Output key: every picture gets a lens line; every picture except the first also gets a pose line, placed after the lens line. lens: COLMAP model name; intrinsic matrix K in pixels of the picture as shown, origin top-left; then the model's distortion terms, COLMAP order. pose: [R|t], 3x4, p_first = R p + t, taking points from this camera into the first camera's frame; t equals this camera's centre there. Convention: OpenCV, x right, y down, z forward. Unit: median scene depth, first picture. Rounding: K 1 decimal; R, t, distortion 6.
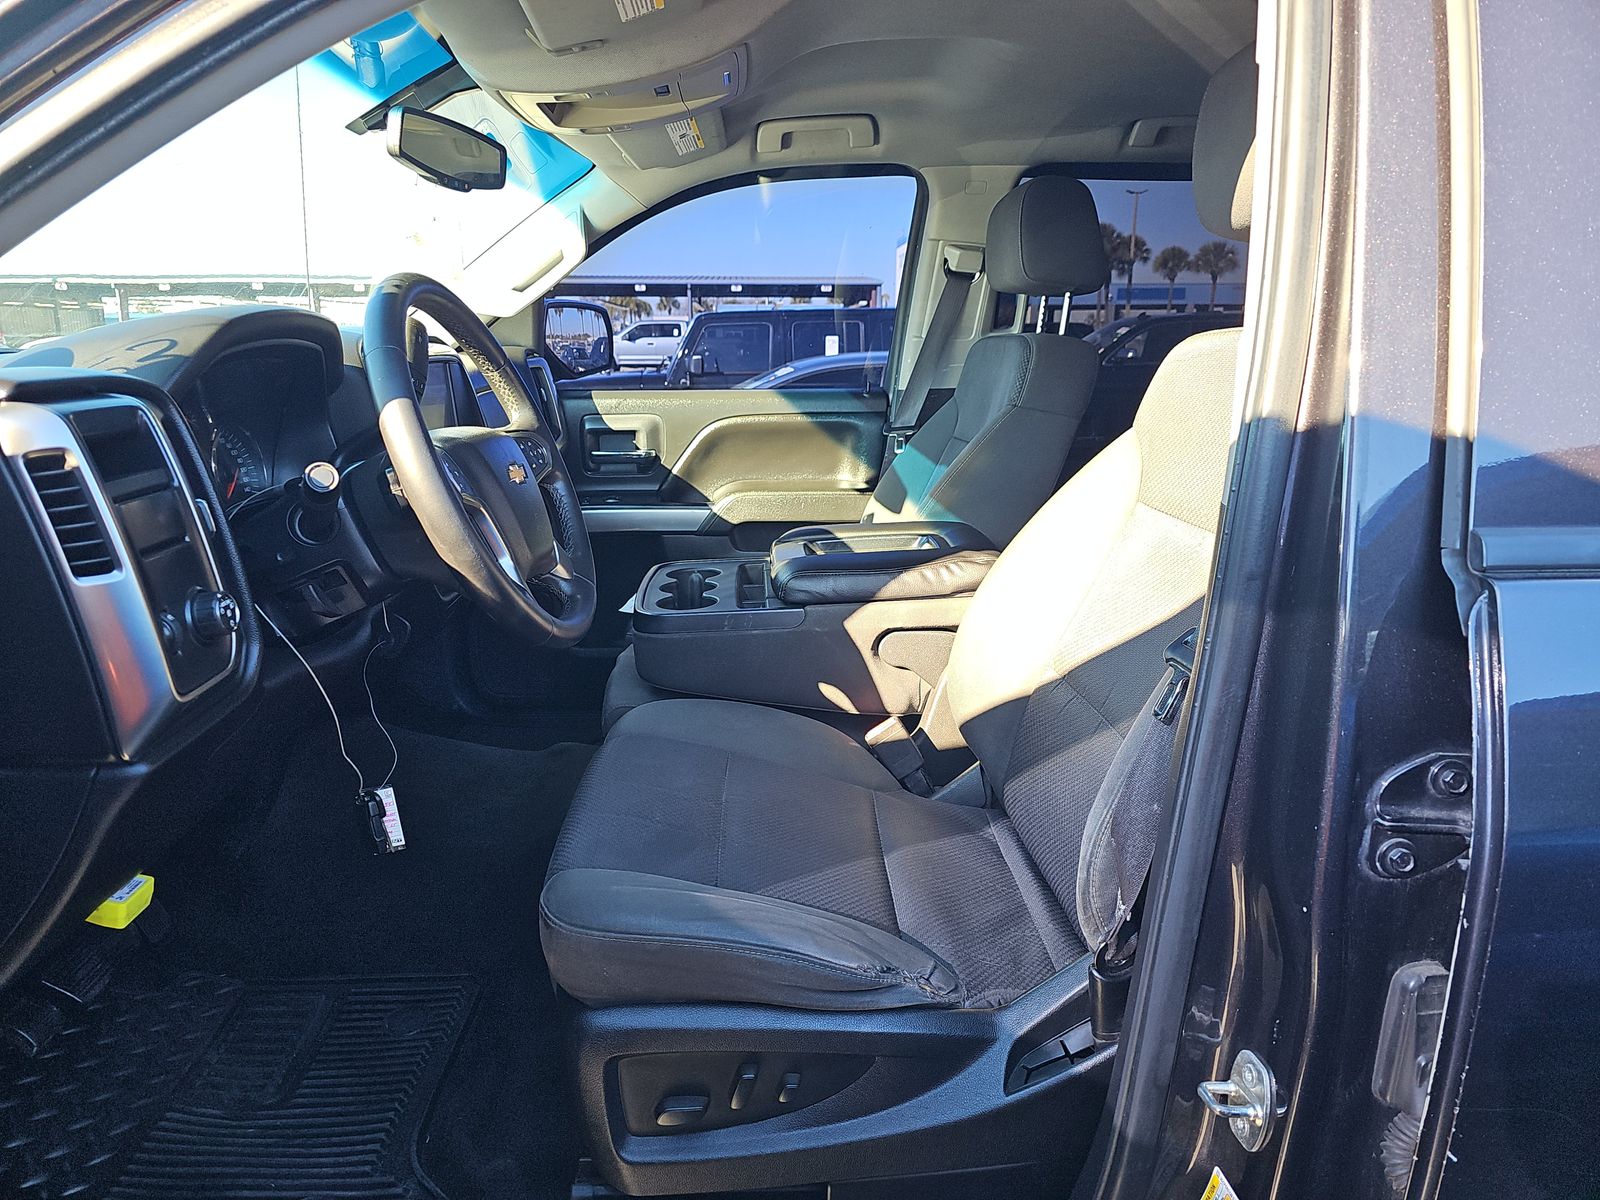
lens RADIAL K [[990.5, 0, 769.2], [0, 990.5, 596.2], [0, 0, 1]] dist [0.016644, -0.002581]
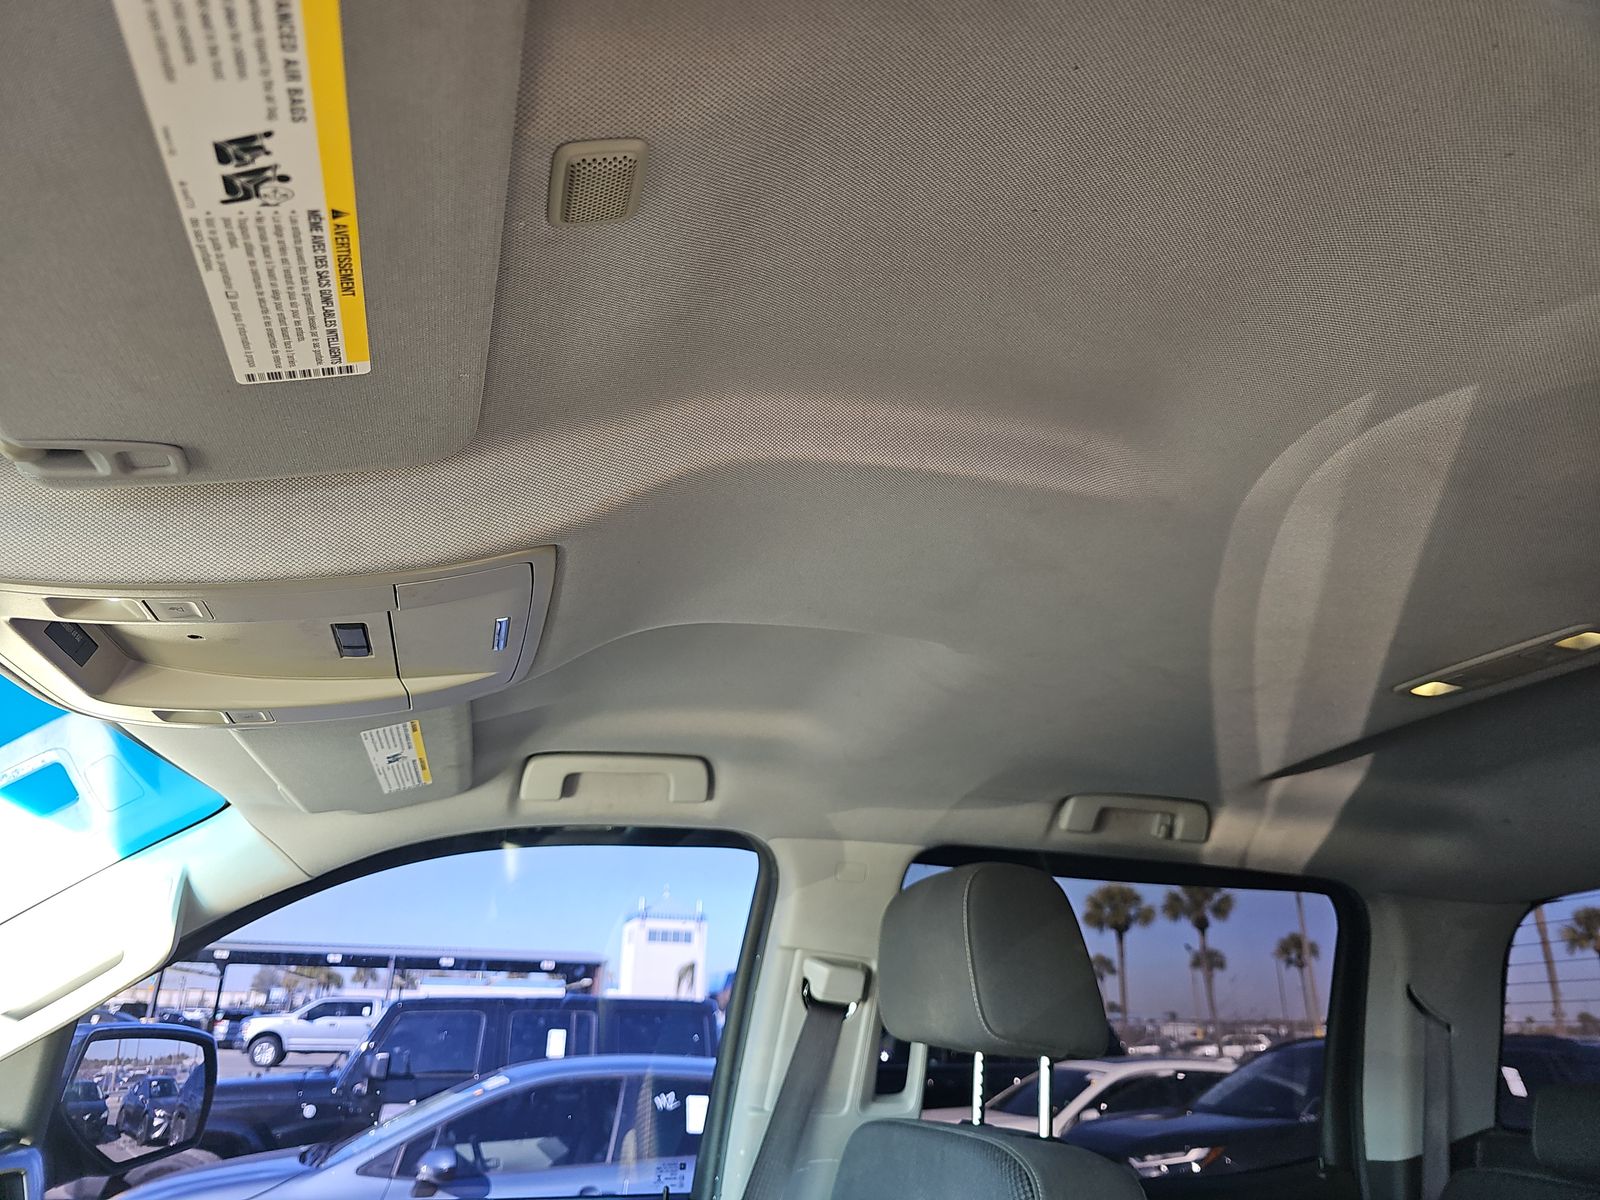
lens RADIAL K [[990.5, 0, 769.2], [0, 990.5, 596.2], [0, 0, 1]] dist [0.016644, -0.002581]
pose [[0.964836, 0.119246, 0.234247, -0.020216], [0.048386, 0.795371, -0.604189, -0.153487], [-0.258360, 0.594277, 0.761633, 0.381861]]
